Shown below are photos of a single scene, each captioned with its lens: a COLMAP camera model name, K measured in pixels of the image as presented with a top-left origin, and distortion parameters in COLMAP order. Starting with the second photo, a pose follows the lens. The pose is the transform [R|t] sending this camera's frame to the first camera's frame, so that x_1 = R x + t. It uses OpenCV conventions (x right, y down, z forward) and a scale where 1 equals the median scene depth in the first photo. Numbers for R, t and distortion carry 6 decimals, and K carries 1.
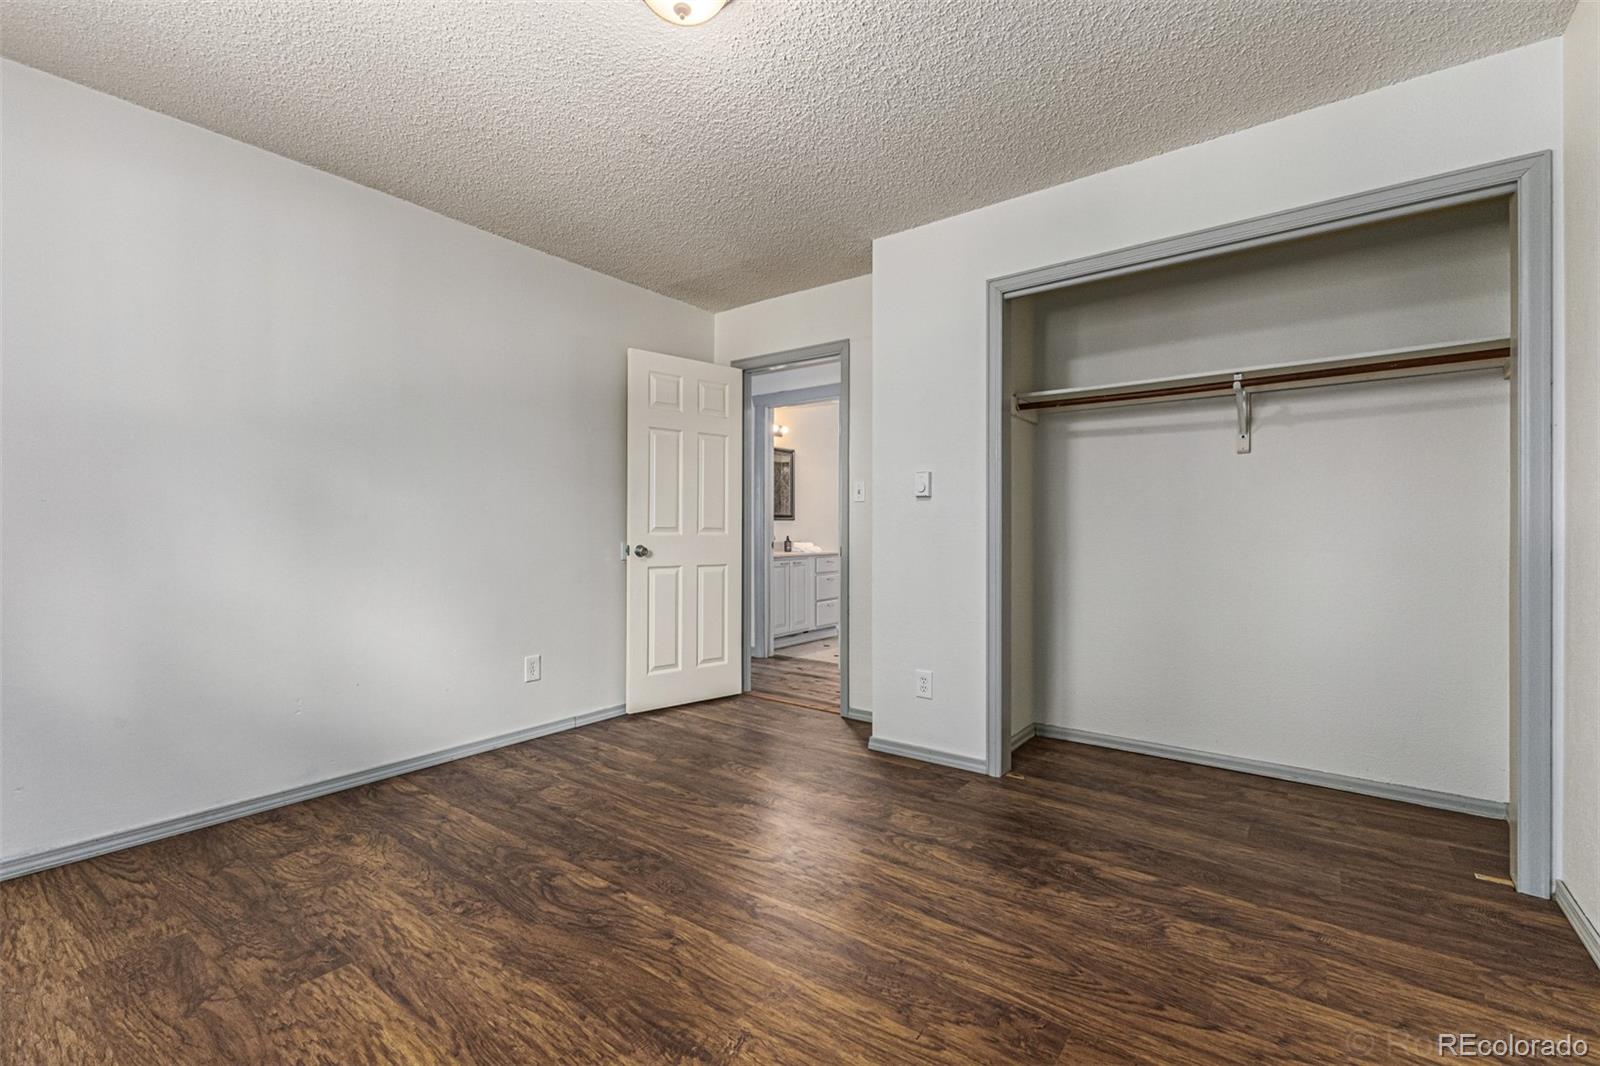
lens RADIAL K [[686.0, 0, 797.8], [0, 686.0, 529.4], [0, 0, 1]] dist [0.010014, -0.003624]
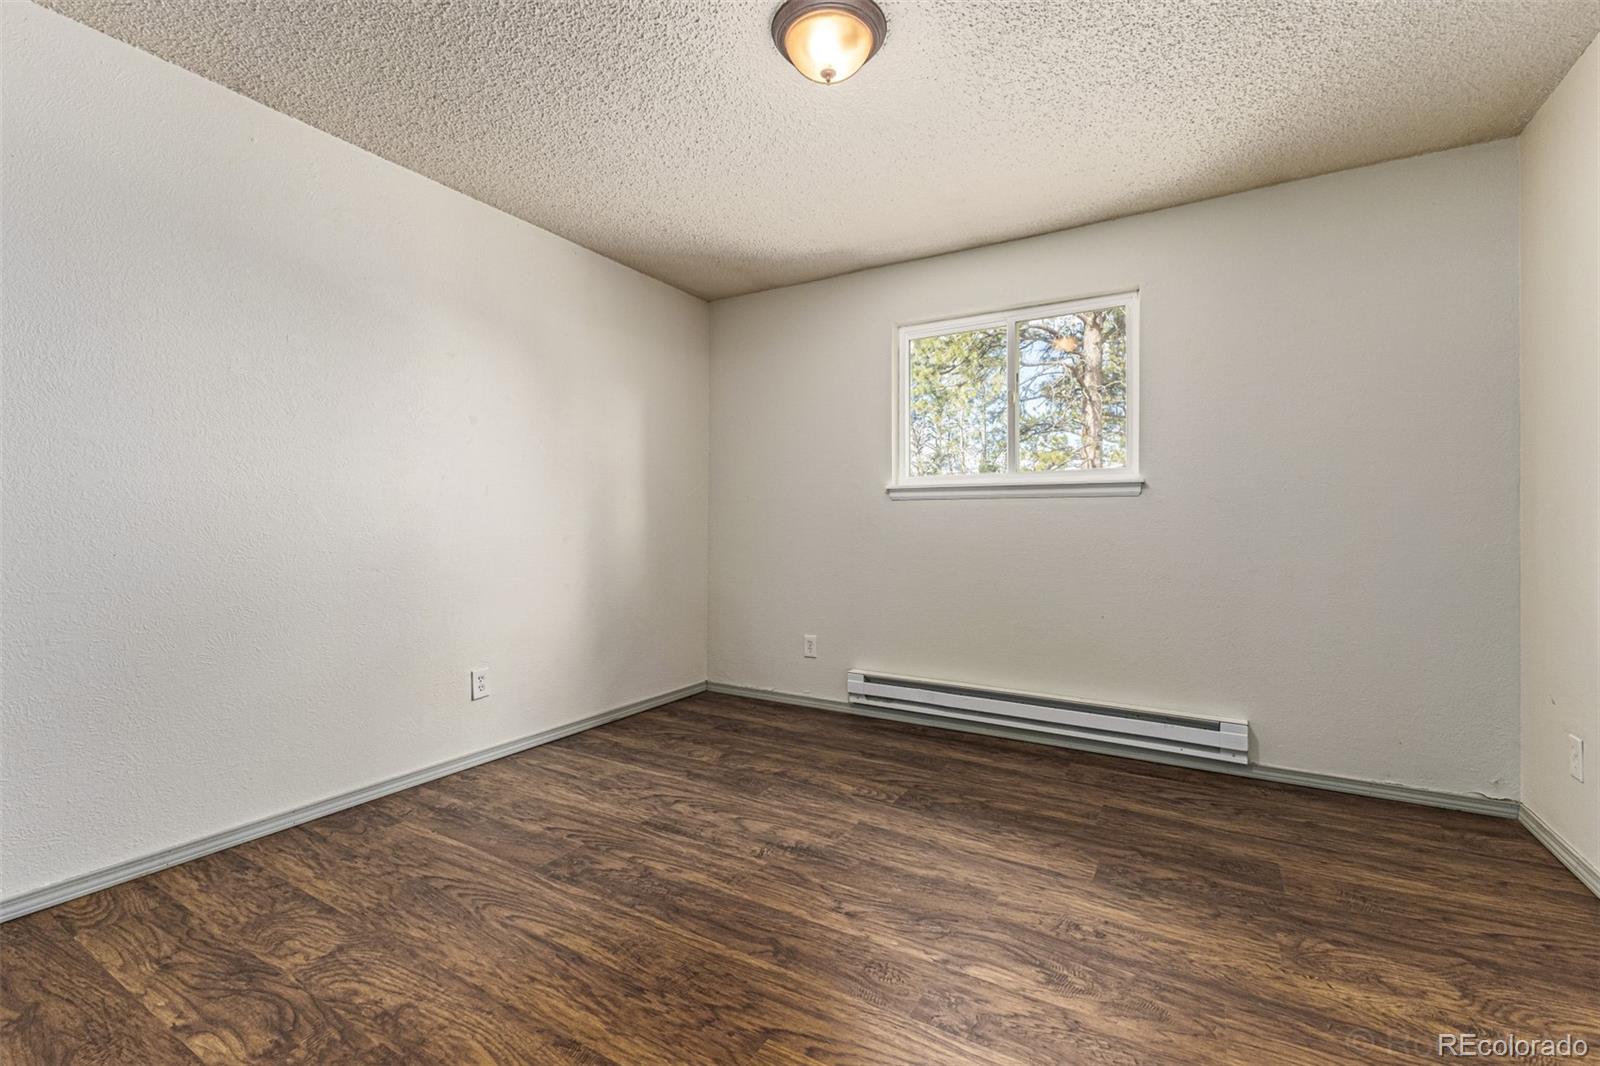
lens RADIAL K [[686.0, 0, 797.8], [0, 686.0, 529.4], [0, 0, 1]] dist [0.010014, -0.003624]
pose [[-0.993488, -0.002626, -0.113910, 0.010740], [-0.003064, 0.999989, 0.003669, 0.004727], [0.113899, 0.003994, -0.993484, 2.042088]]
